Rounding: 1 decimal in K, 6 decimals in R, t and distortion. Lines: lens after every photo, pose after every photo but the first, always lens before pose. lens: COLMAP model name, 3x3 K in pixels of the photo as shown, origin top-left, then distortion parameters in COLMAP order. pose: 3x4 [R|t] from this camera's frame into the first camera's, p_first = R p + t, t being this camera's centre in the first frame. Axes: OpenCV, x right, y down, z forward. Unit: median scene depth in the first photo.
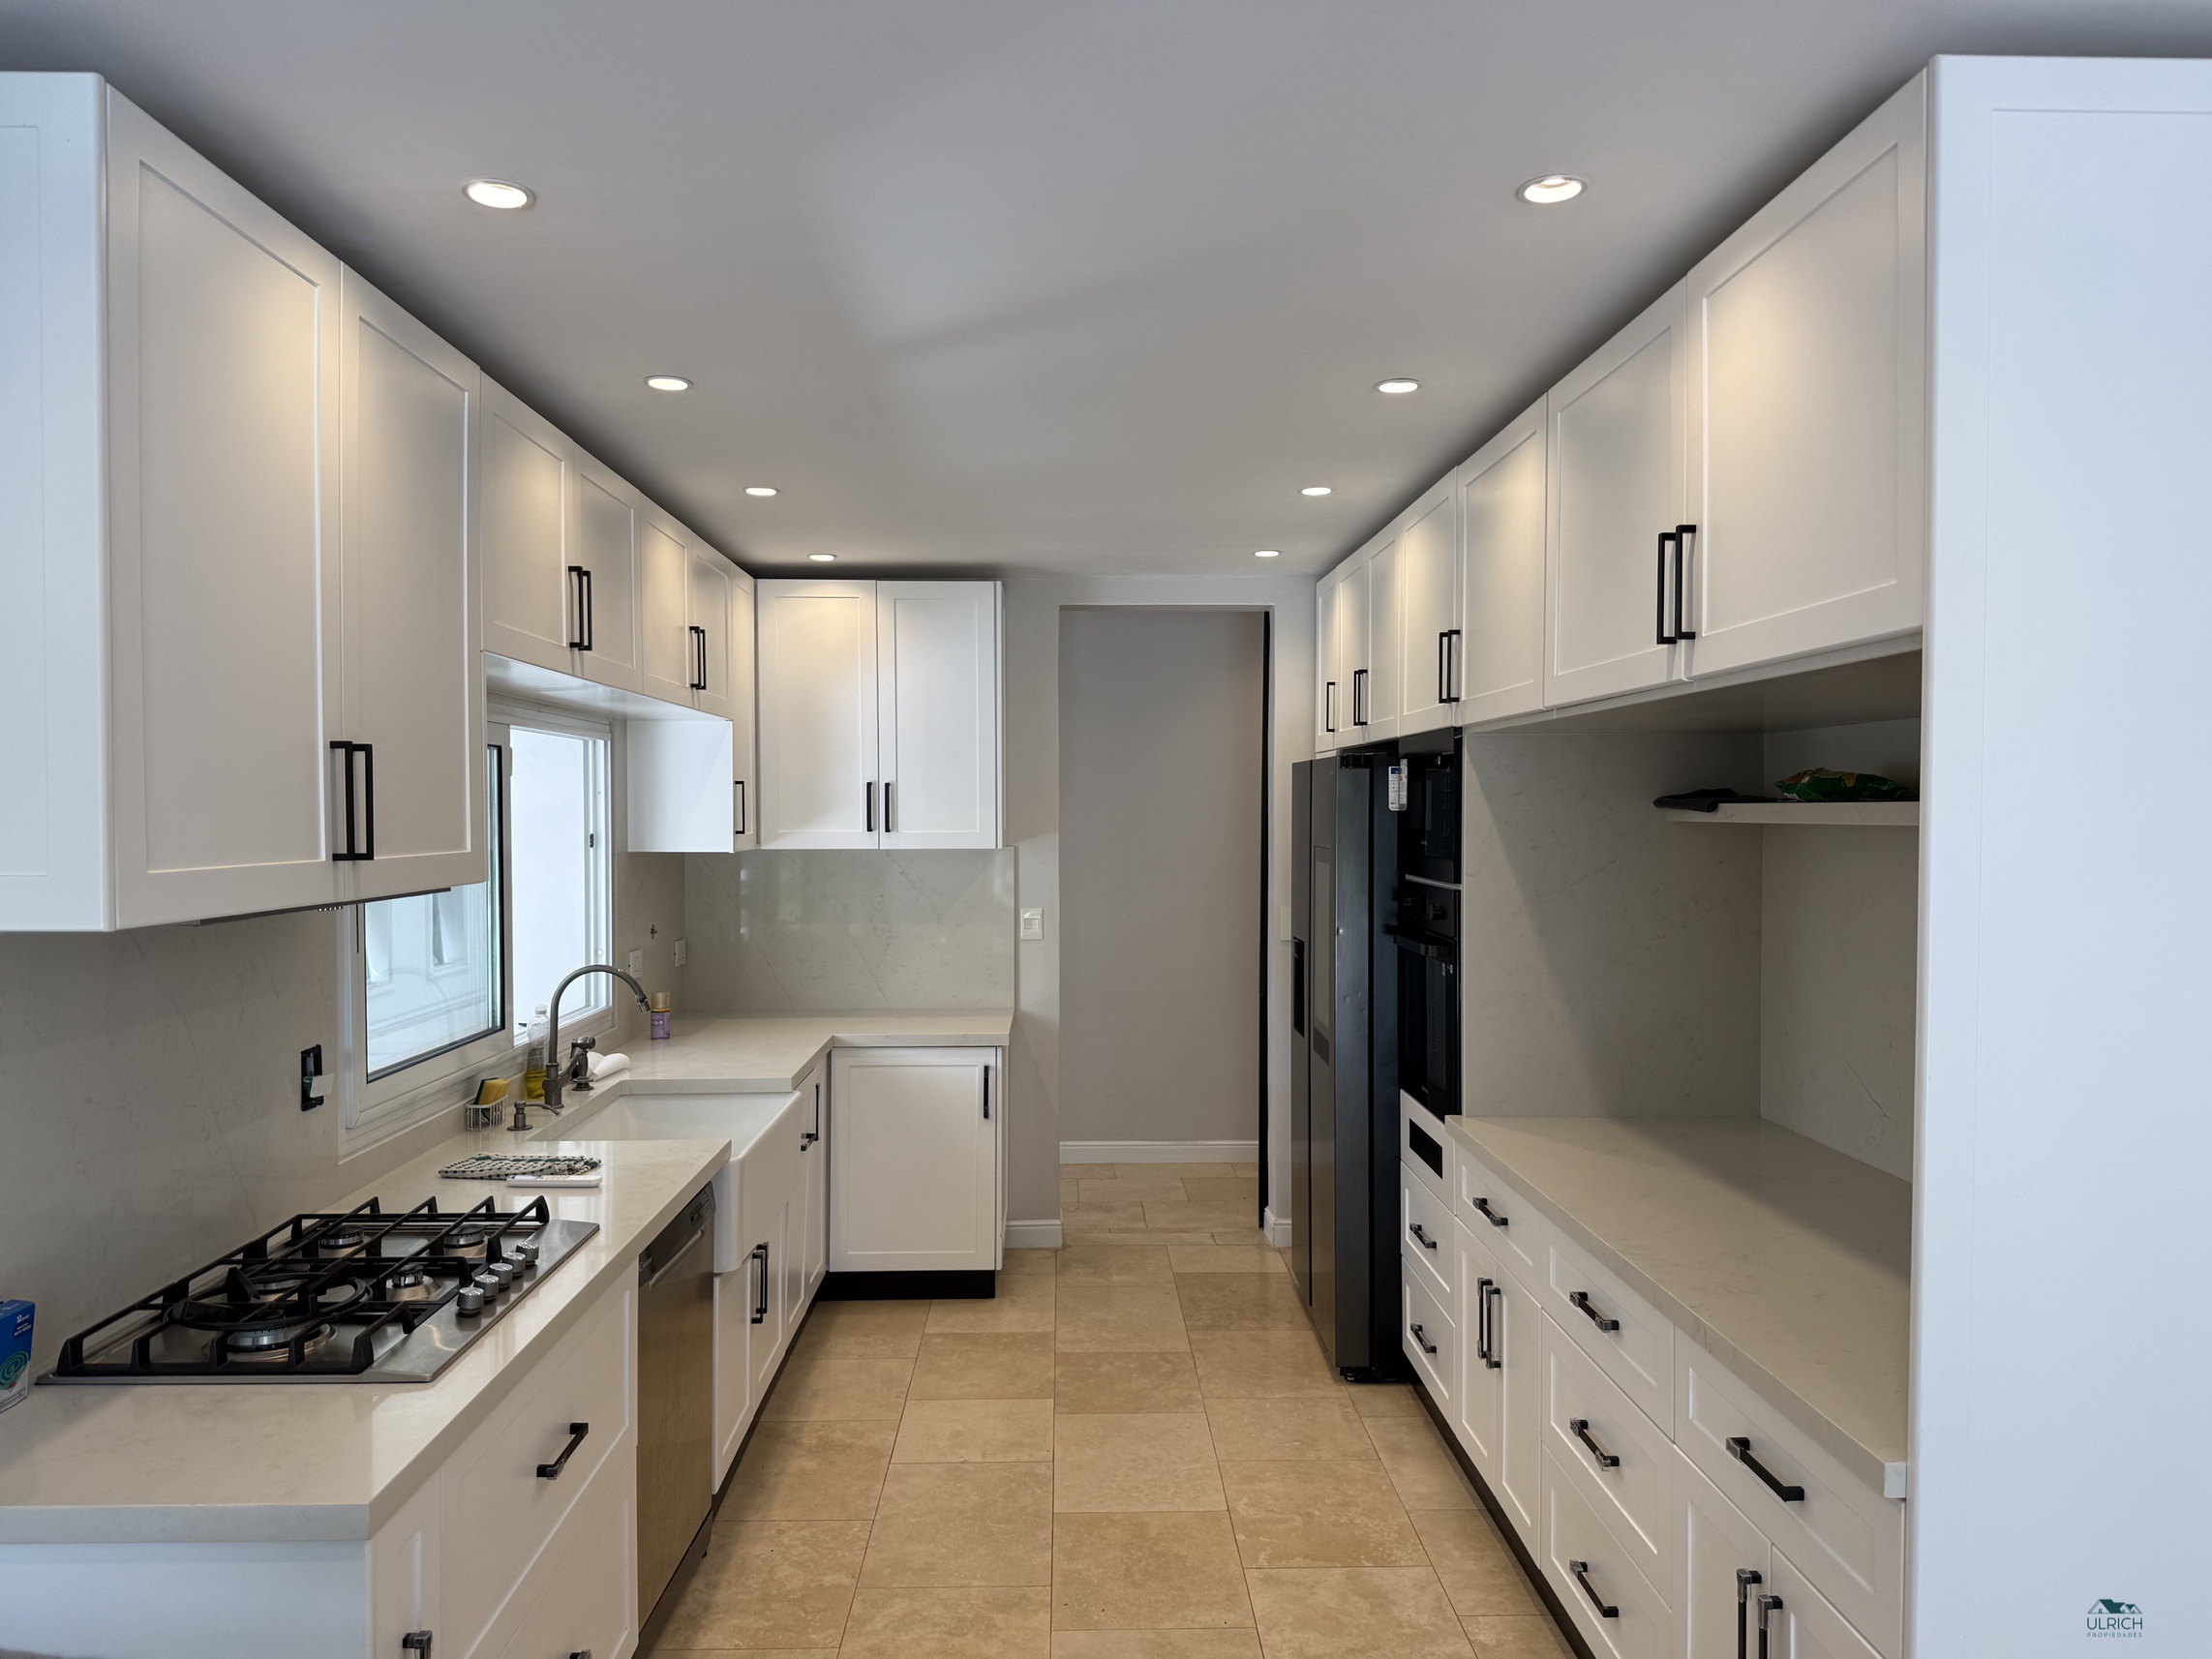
lens RADIAL K [[1583.3, 0, 1142.0], [0, 1583.3, 820.8], [0, 0, 1]] dist [0.088842, -0.105011]
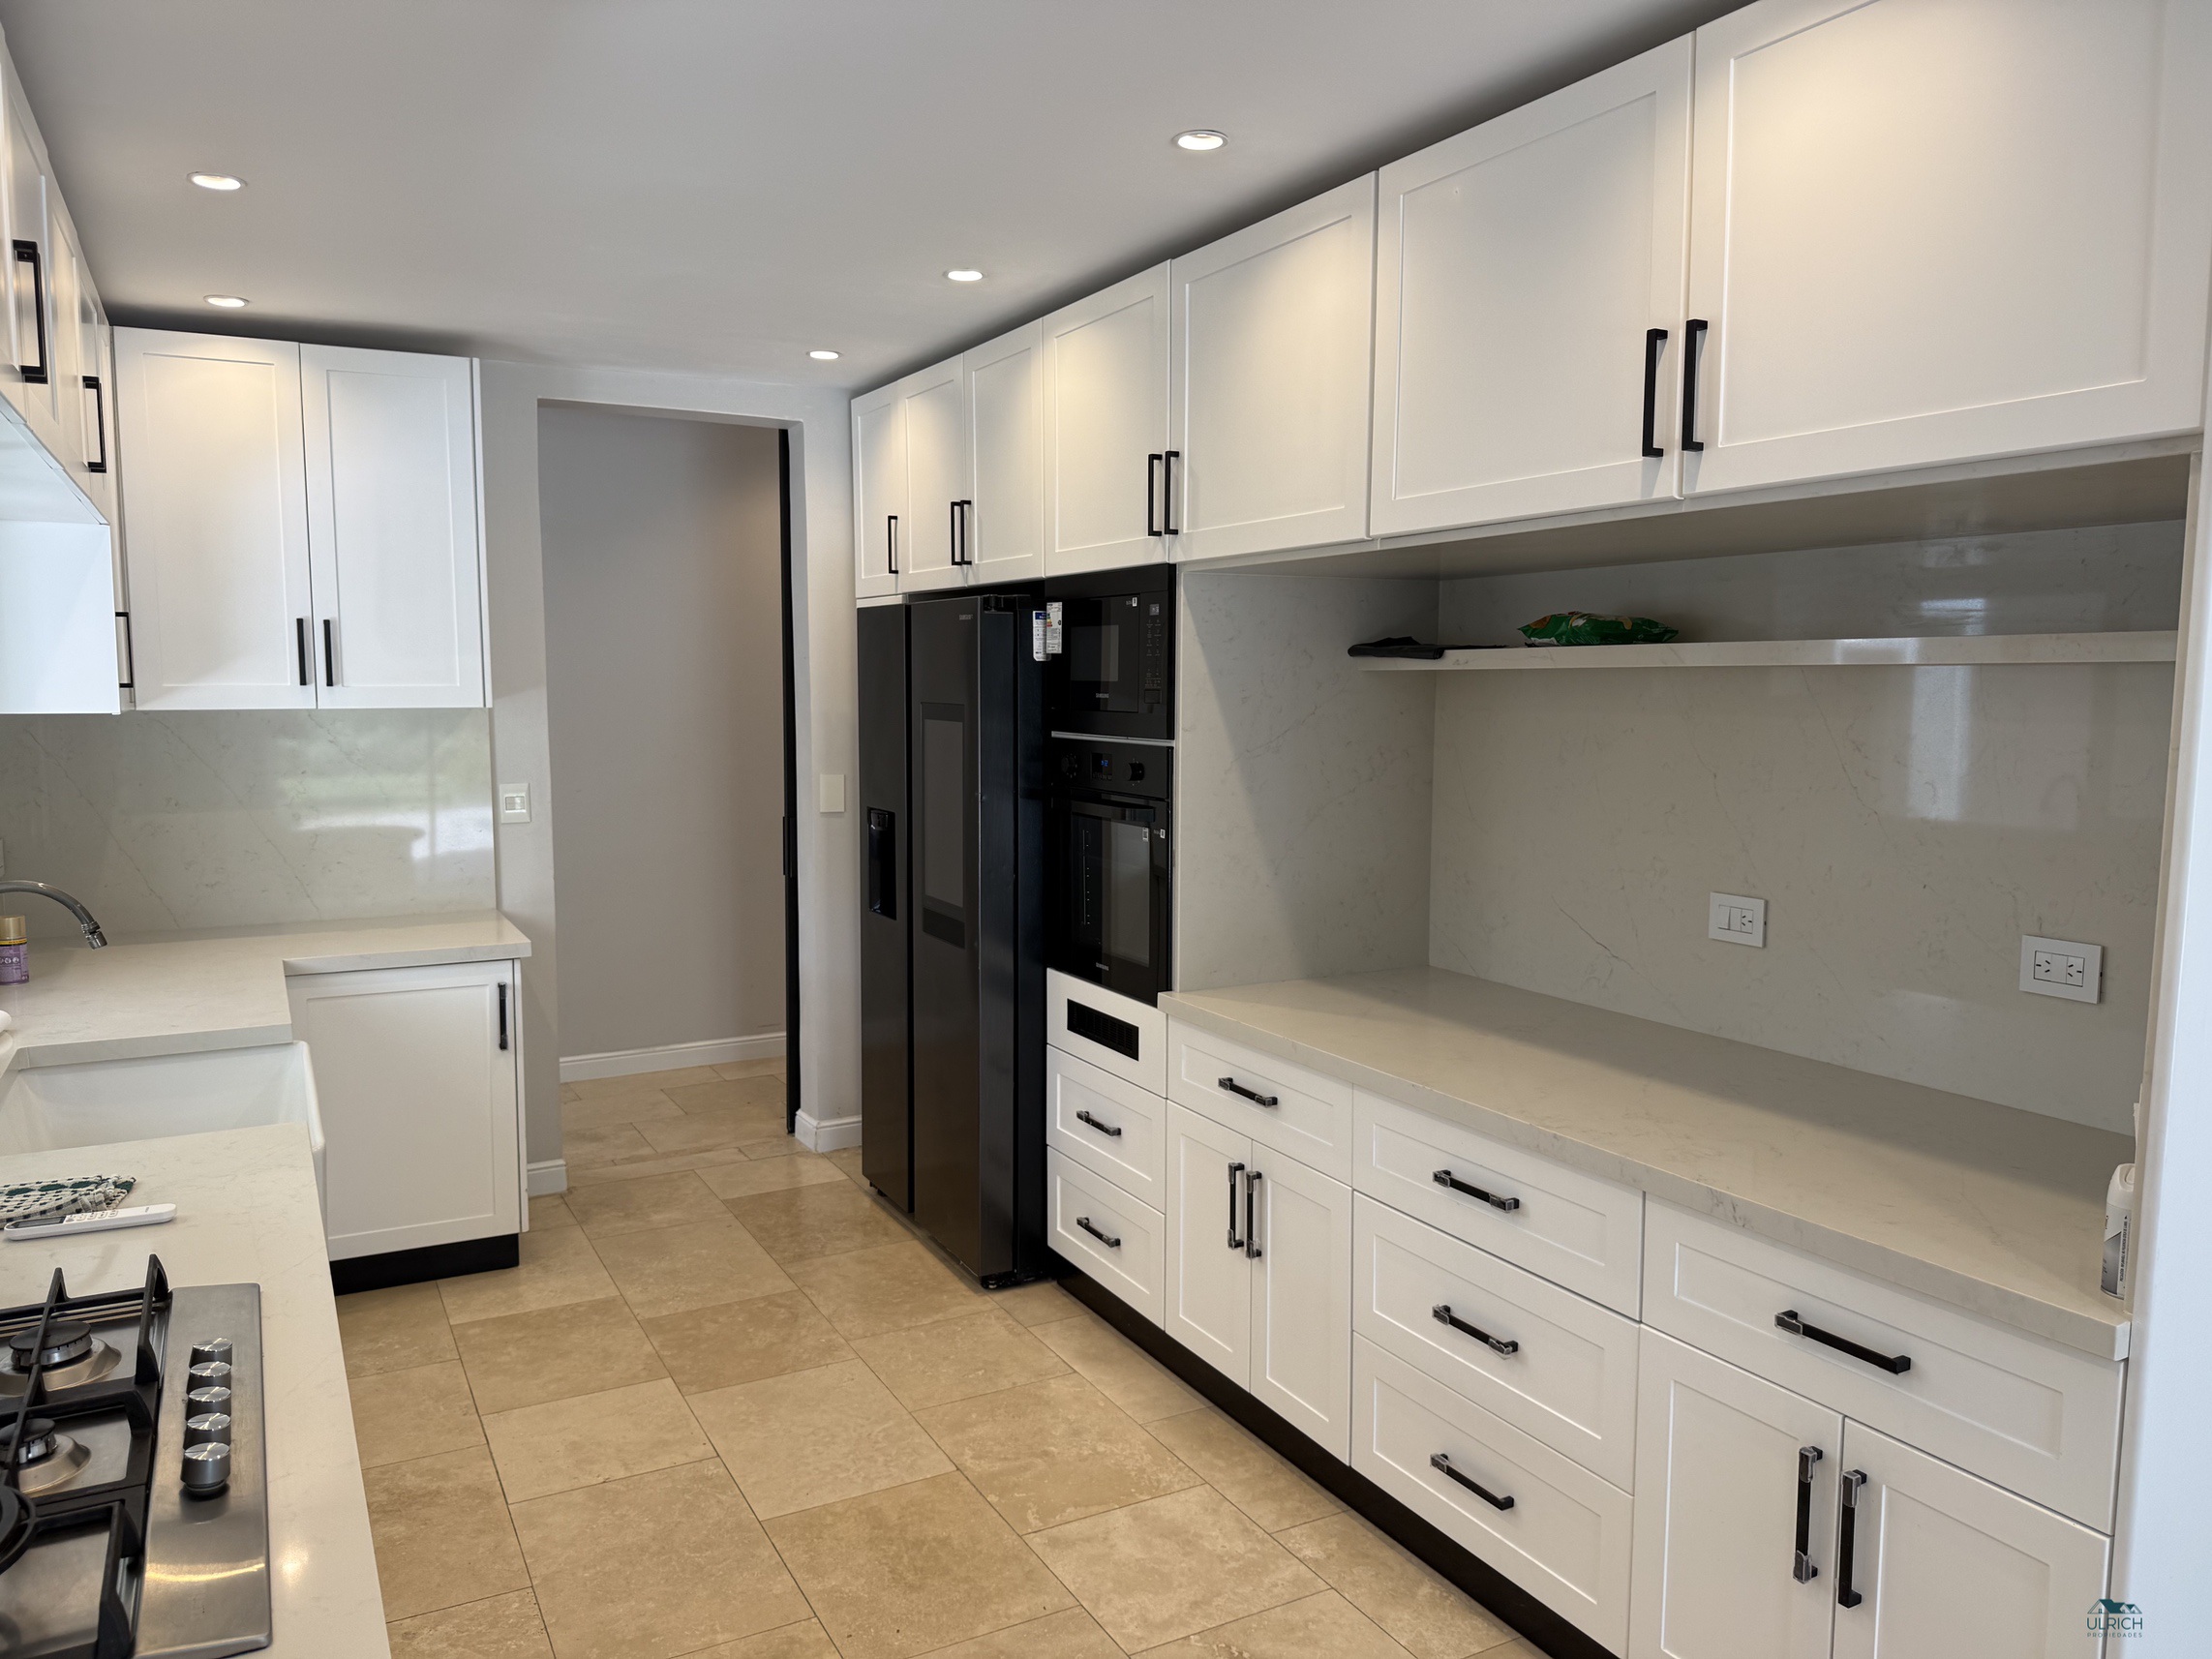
lens RADIAL K [[1583.3, 0, 1115.1], [0, 1583.3, 818.4], [0, 0, 1]] dist [0.088842, -0.105011]
pose [[0.898837, -0.037871, 0.436645, -0.199943], [0.002289, 0.996652, 0.081731, 0.009929], [-0.438278, -0.072464, 0.895914, 0.186968]]
